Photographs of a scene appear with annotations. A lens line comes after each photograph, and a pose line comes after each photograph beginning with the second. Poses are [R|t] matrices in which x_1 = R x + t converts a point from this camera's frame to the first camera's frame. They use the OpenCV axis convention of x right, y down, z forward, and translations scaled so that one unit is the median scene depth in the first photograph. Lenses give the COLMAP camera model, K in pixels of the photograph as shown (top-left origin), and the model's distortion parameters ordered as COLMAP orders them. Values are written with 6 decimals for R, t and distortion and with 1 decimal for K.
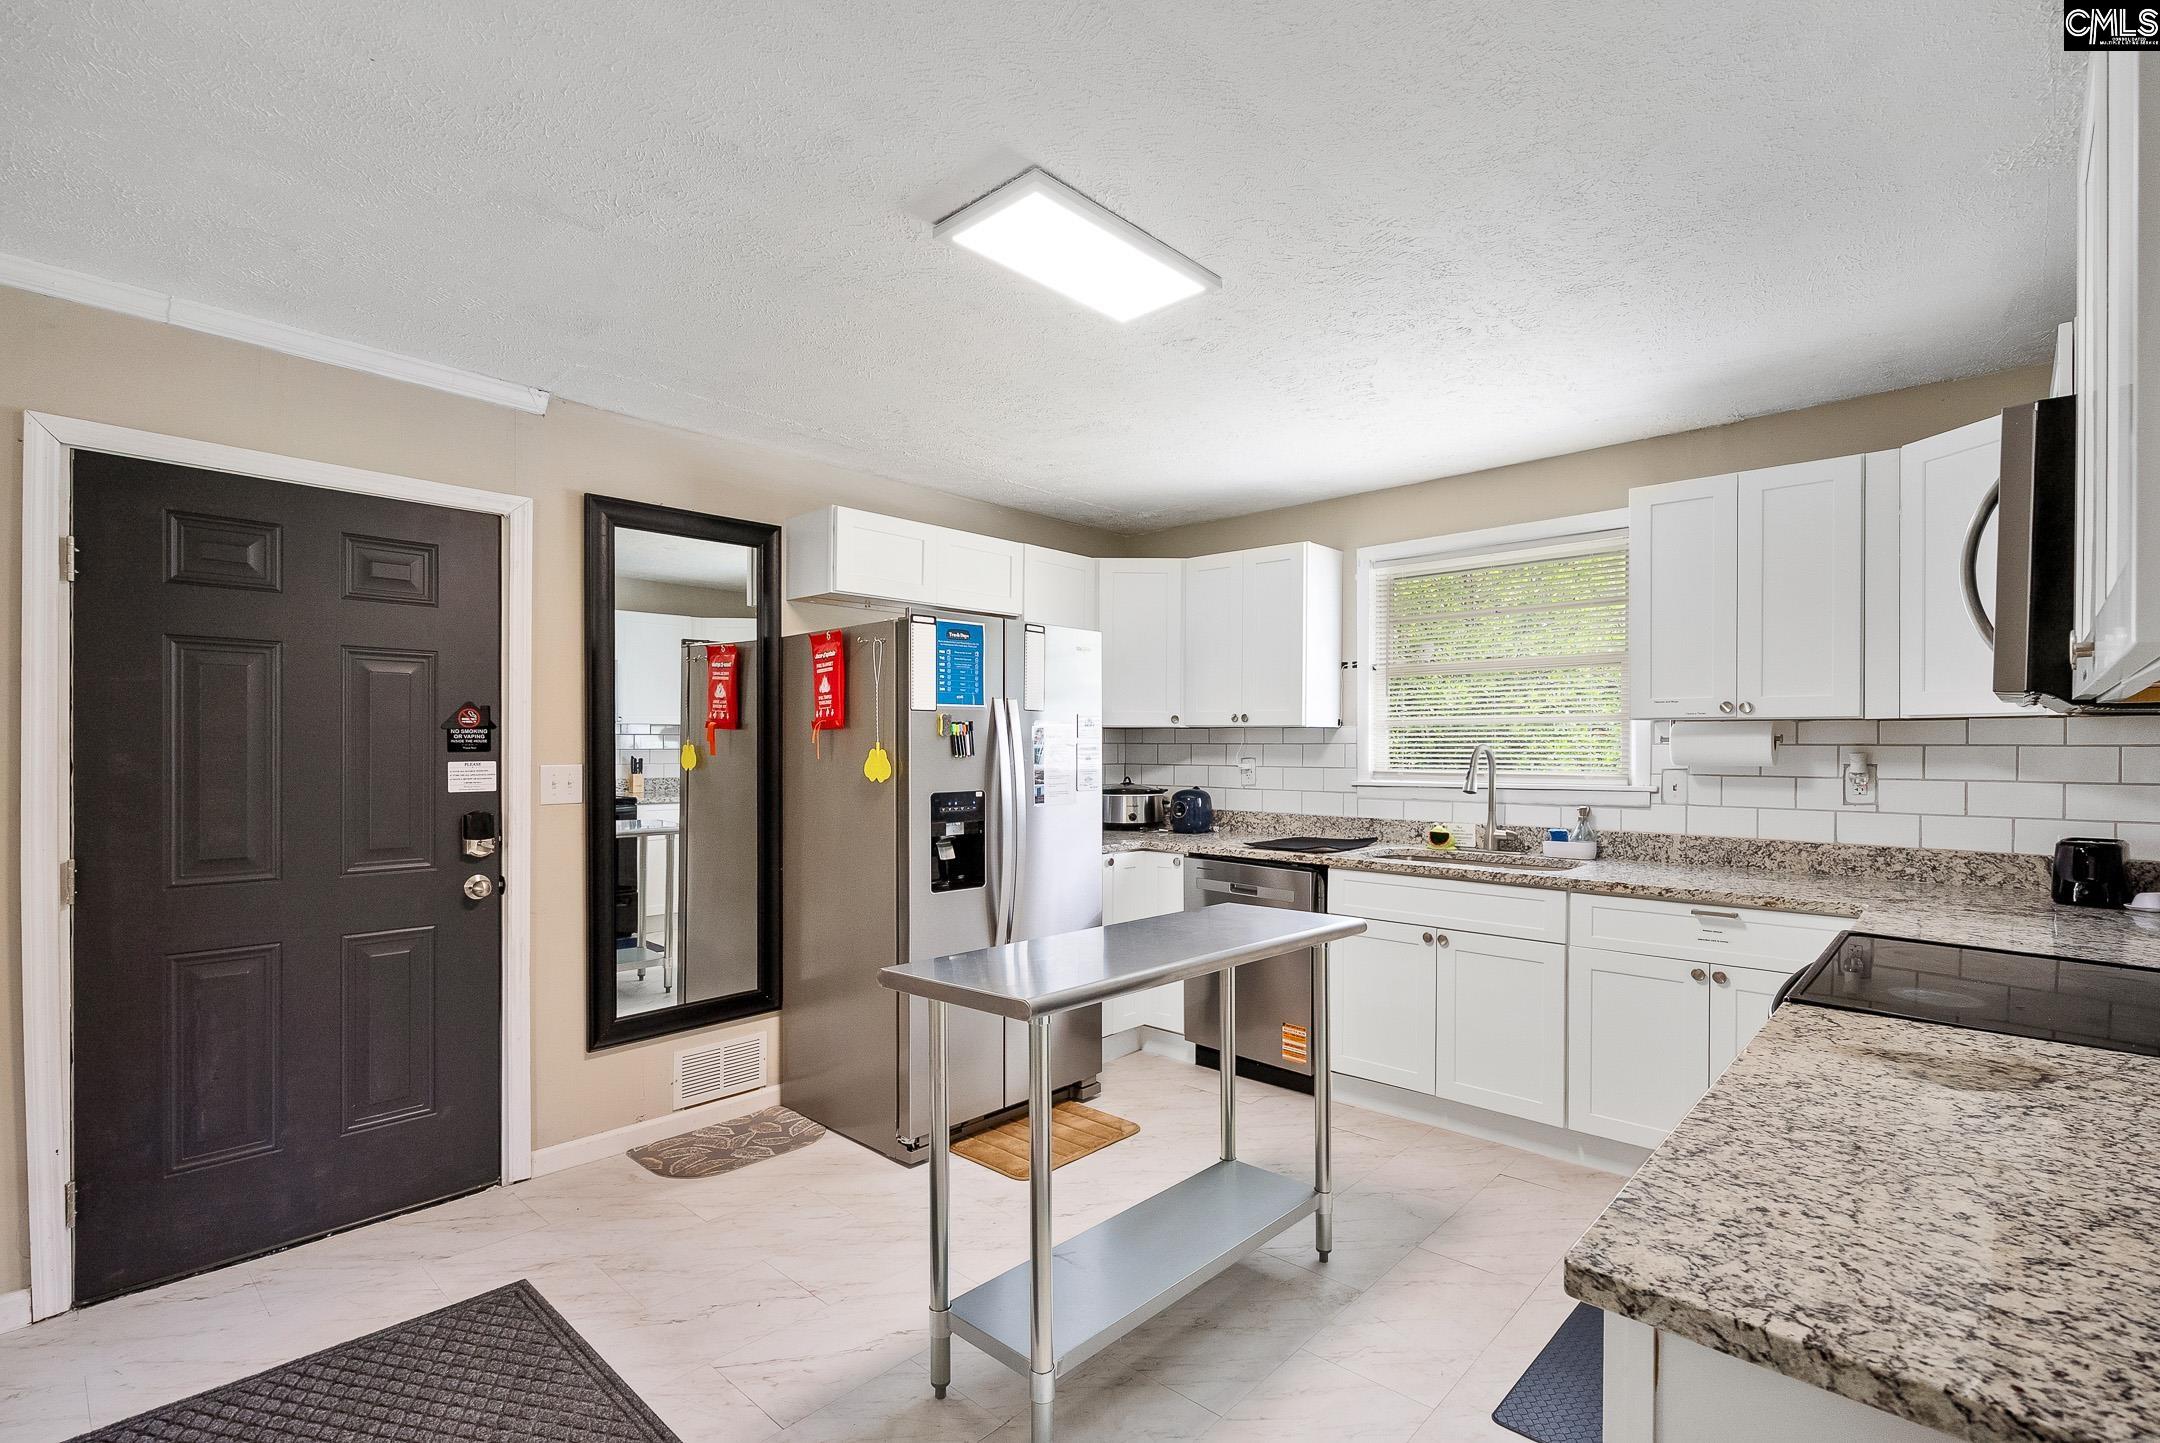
lens RADIAL K [[985.8, 0, 1083.8], [0, 985.8, 736.3], [0, 0, 1]] dist [-0.007566, 0.002374]
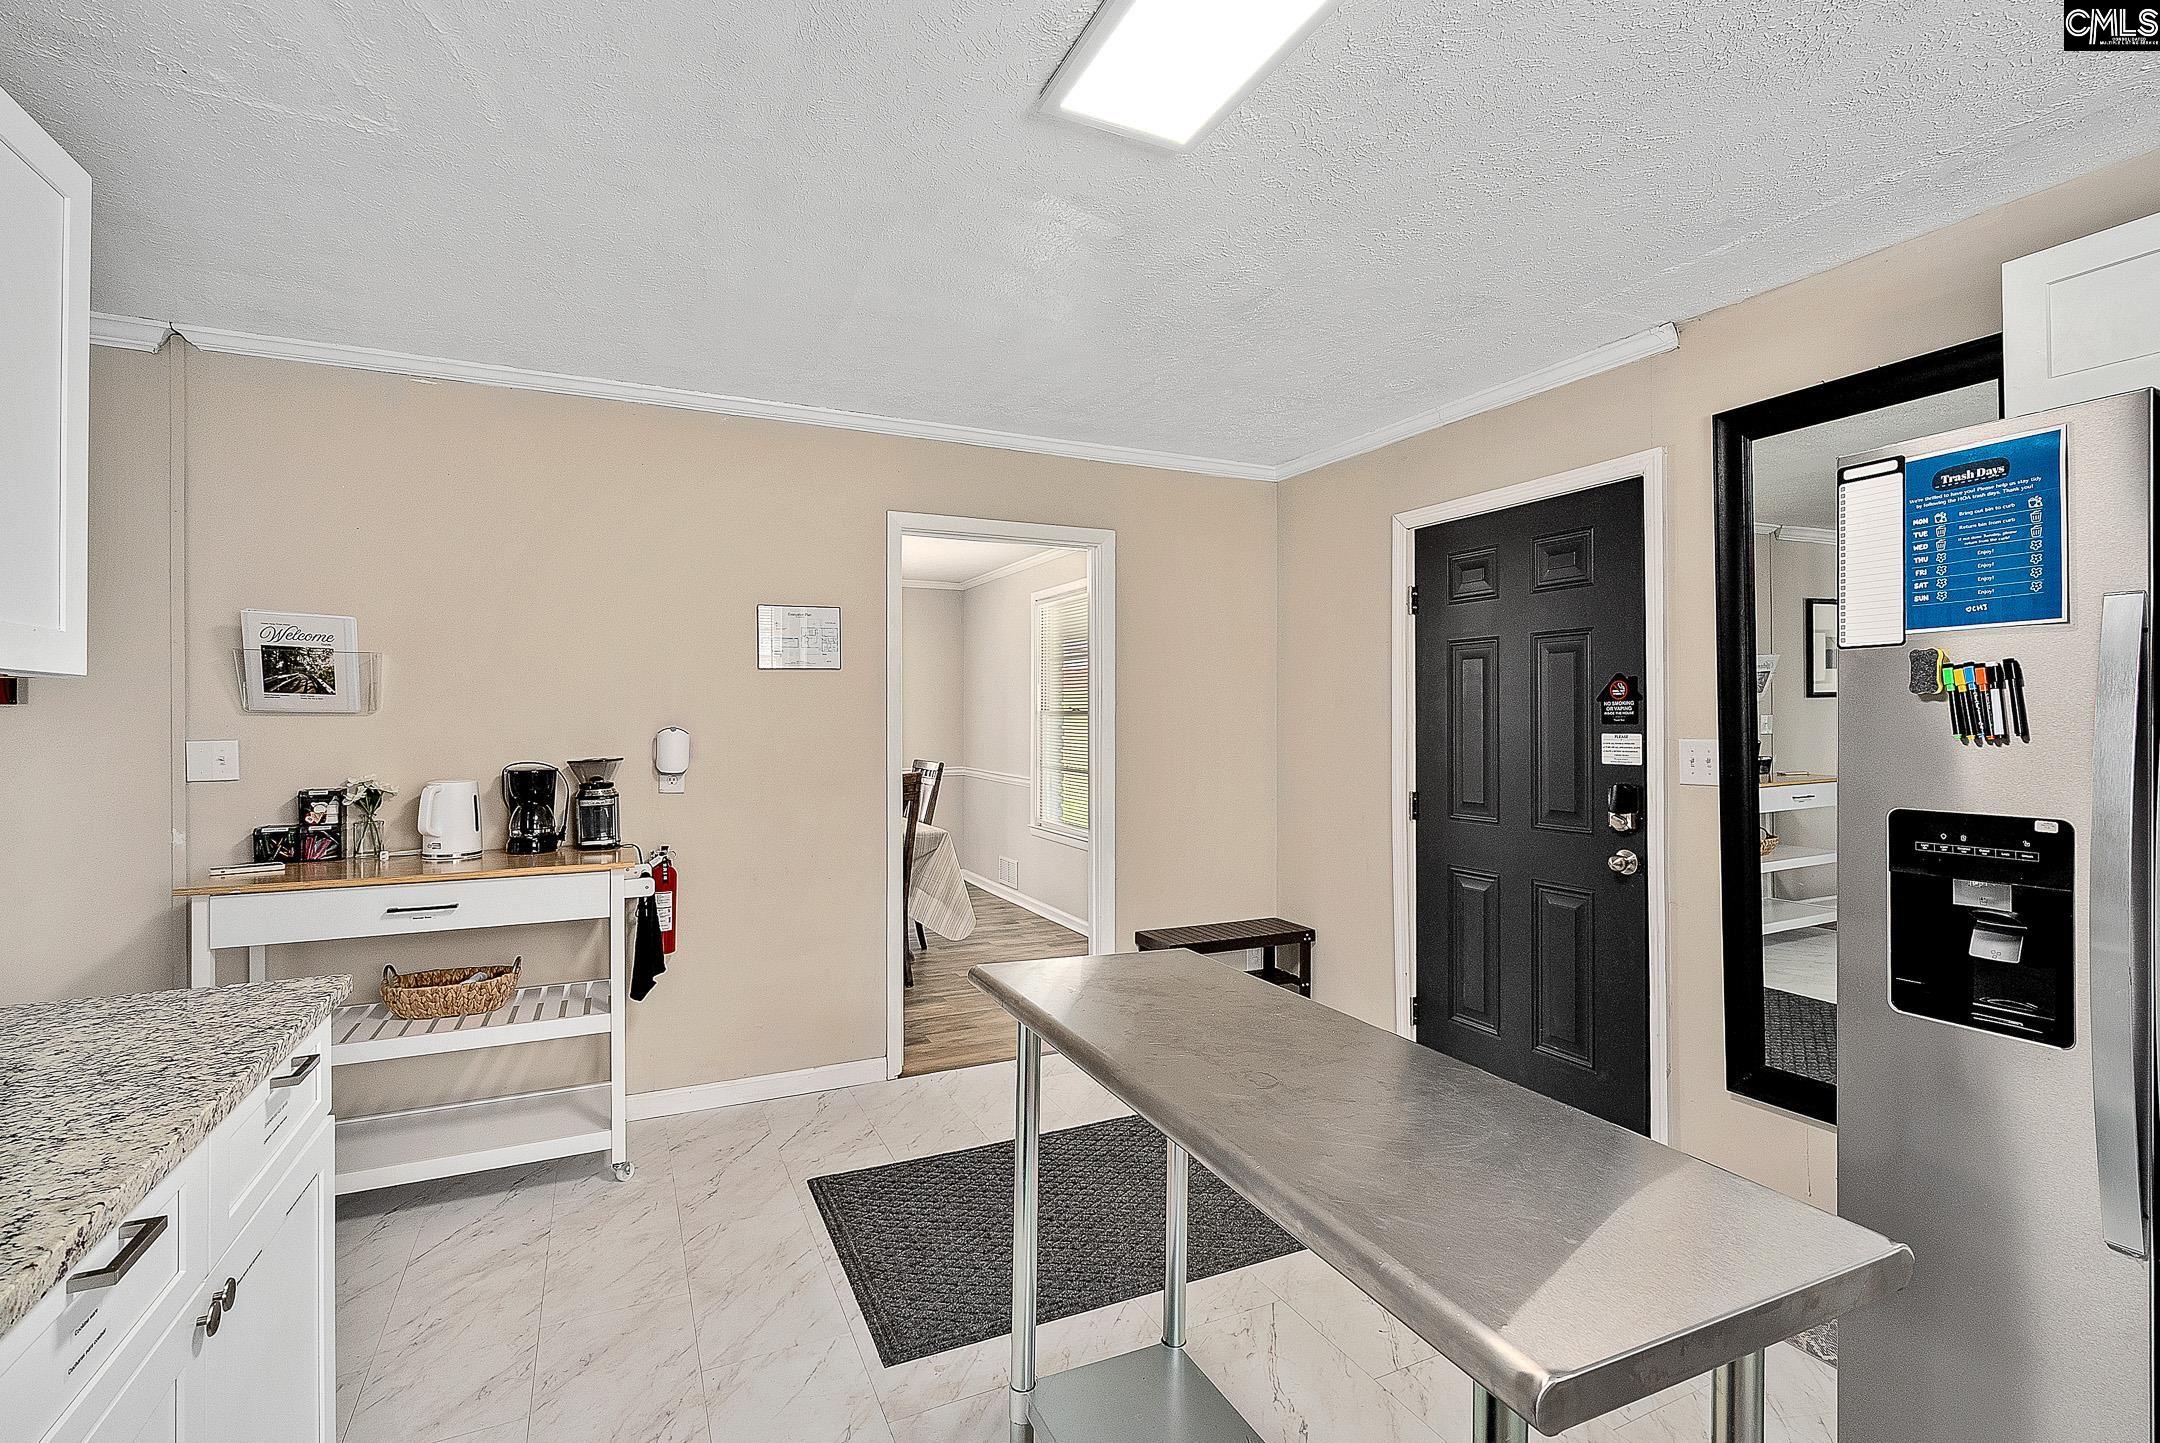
lens RADIAL K [[985.8, 0, 1081.6], [0, 985.8, 720.9], [0, 0, 1]] dist [-0.007566, 0.002374]
pose [[-0.366062, 0.000432, -0.930590, 0.488176], [0.011274, 0.999929, -0.003971, 0.010414], [0.930522, -0.011945, -0.366041, 0.844521]]
